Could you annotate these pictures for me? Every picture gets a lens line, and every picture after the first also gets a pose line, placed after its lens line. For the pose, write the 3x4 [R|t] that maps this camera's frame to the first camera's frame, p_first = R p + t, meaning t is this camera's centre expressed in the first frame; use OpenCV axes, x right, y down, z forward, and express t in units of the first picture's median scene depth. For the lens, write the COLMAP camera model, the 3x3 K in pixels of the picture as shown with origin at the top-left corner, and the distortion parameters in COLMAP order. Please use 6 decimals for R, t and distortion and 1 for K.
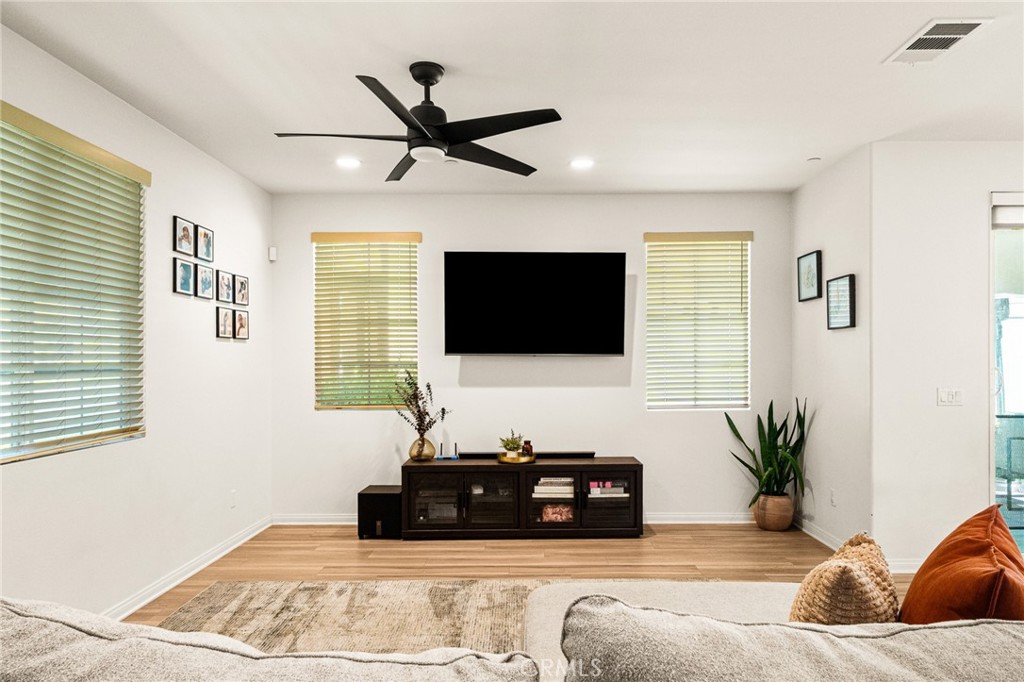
lens RADIAL K [[652.6, 0, 539.2], [0, 652.6, 356.2], [0, 0, 1]] dist [0.001683, -0.000375]
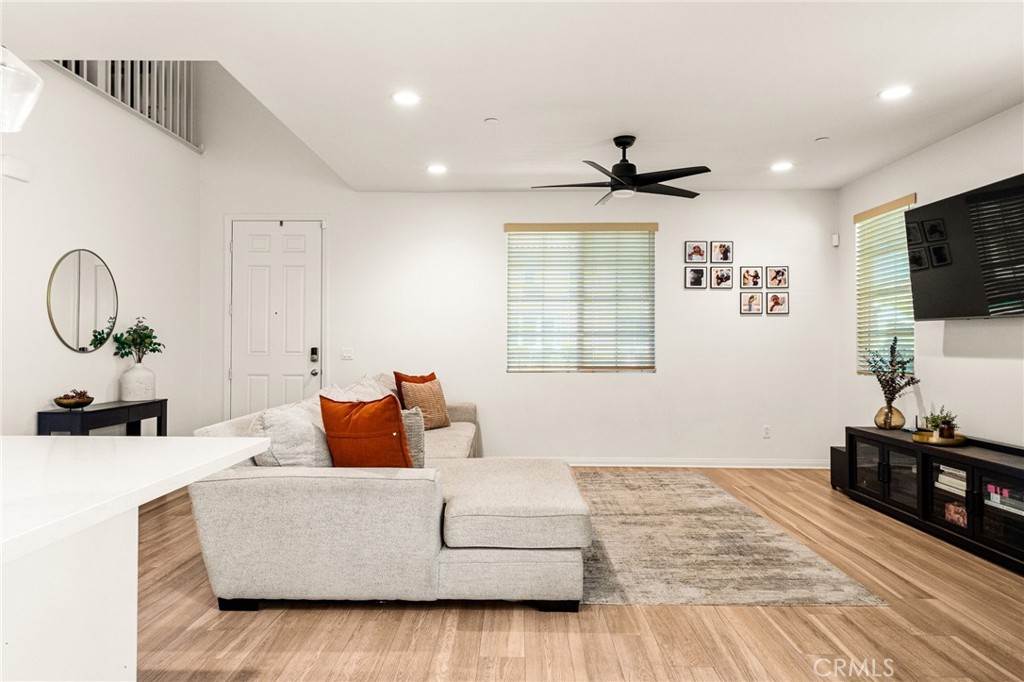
lens RADIAL K [[639.1, 0, 492.3], [0, 639.1, 343.4], [0, 0, 1]] dist [0.001120, 0.001053]
pose [[-0.042183, -0.000729, -0.999110, 0.832857], [0.002021, 0.999998, -0.000815, 0.031389], [0.999108, -0.002054, -0.042182, 0.462823]]
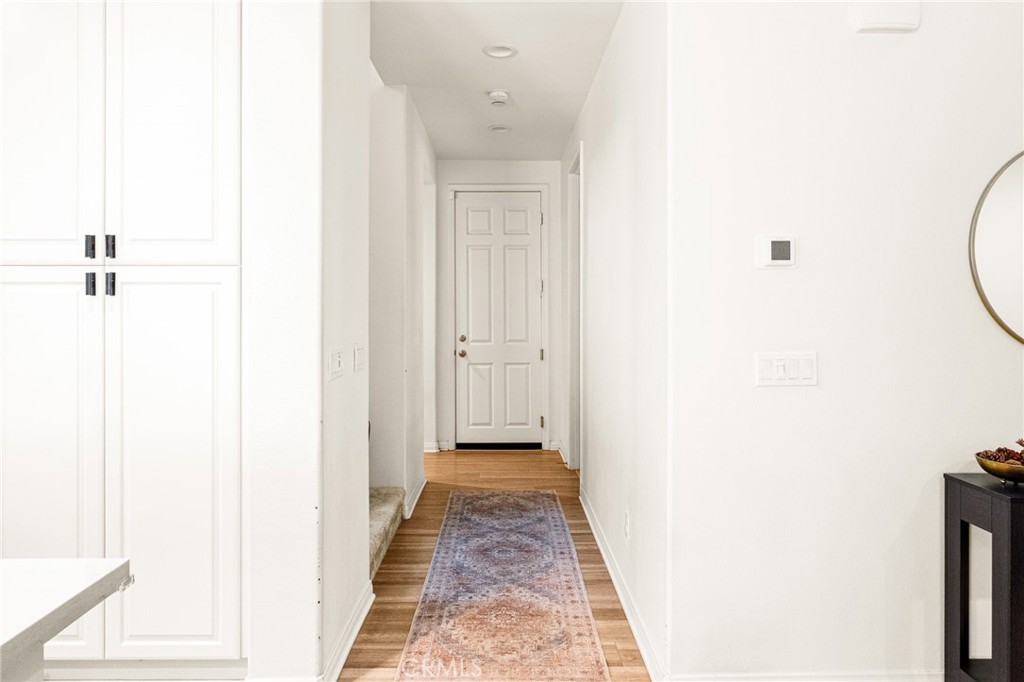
lens RADIAL K [[644.0, 0, 509.0], [0, 644.0, 339.2], [0, 0, 1]] dist [-0.003913, -0.002124]
pose [[-0.999922, 0.002182, -0.012301, 0.302519], [0.002181, 0.999998, 0.000077, 0.027676], [0.012301, 0.000050, -0.999924, 0.252885]]
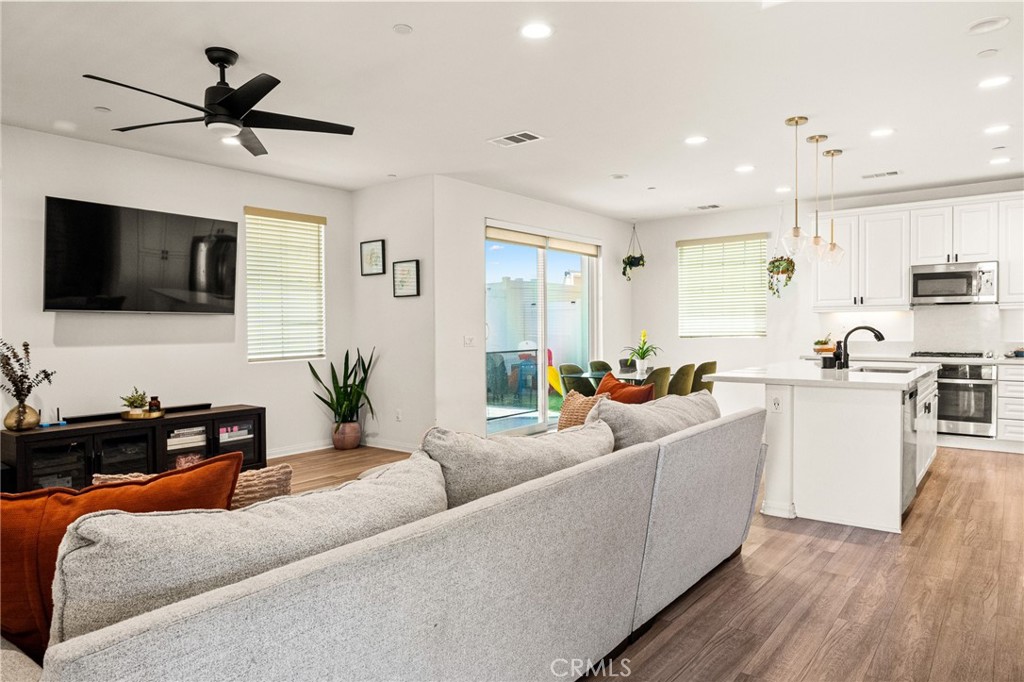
lens RADIAL K [[644.0, 0, 509.0], [0, 644.0, 339.2], [0, 0, 1]] dist [-0.003913, -0.002124]
pose [[0.620831, -0.016615, 0.783769, -0.466037], [0.001785, 0.999803, 0.019781, 0.021449], [-0.783943, -0.010882, 0.620738, -0.054971]]
